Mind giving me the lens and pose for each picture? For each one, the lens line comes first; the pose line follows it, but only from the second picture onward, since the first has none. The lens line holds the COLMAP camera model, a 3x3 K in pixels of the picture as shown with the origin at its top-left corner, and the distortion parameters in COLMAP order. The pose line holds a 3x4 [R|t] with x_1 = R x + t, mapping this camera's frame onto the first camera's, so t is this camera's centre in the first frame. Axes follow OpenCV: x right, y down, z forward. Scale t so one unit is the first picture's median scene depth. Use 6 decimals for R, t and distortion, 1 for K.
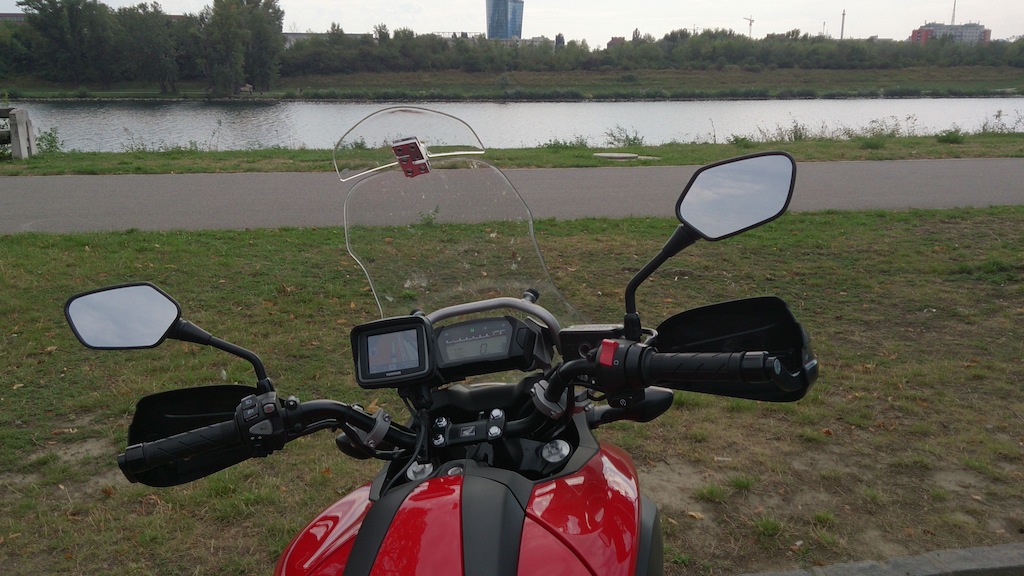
lens RADIAL K [[941.0, 0, 512.0], [0, 941.0, 288.0], [0, 0, 1]] dist [0.075783, -0.289254]
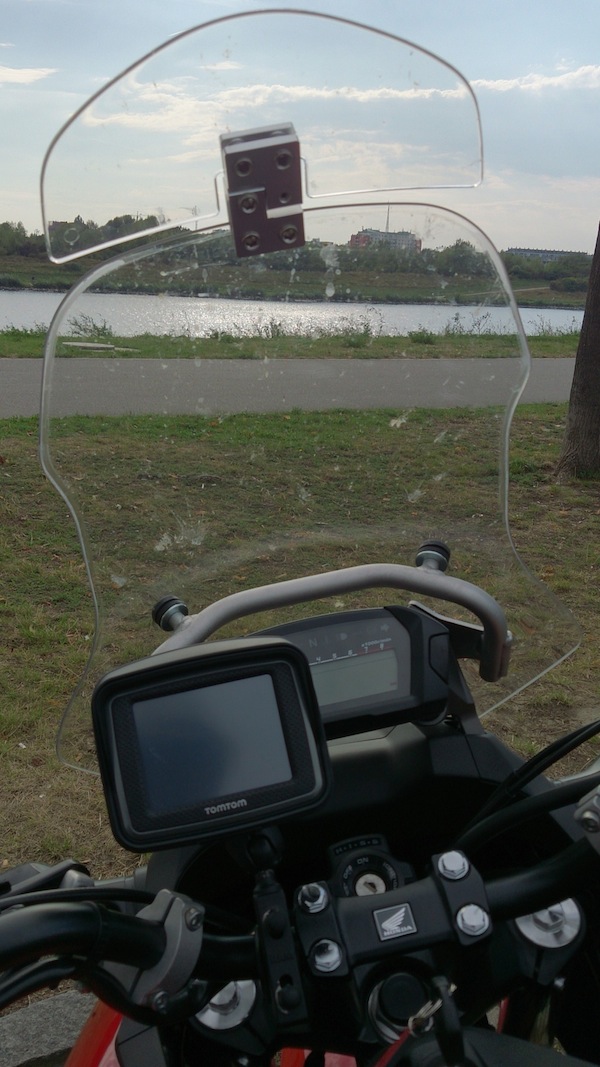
lens RADIAL K [[980.5, 0, 300.0], [0, 980.5, 533.5], [0, 0, 1]] dist [0.075783, -0.289254]
pose [[0.940494, -0.036508, 0.337843, -0.034619], [0.022458, 0.998716, 0.045403, -0.004582], [-0.339067, -0.035114, 0.940107, 0.100719]]
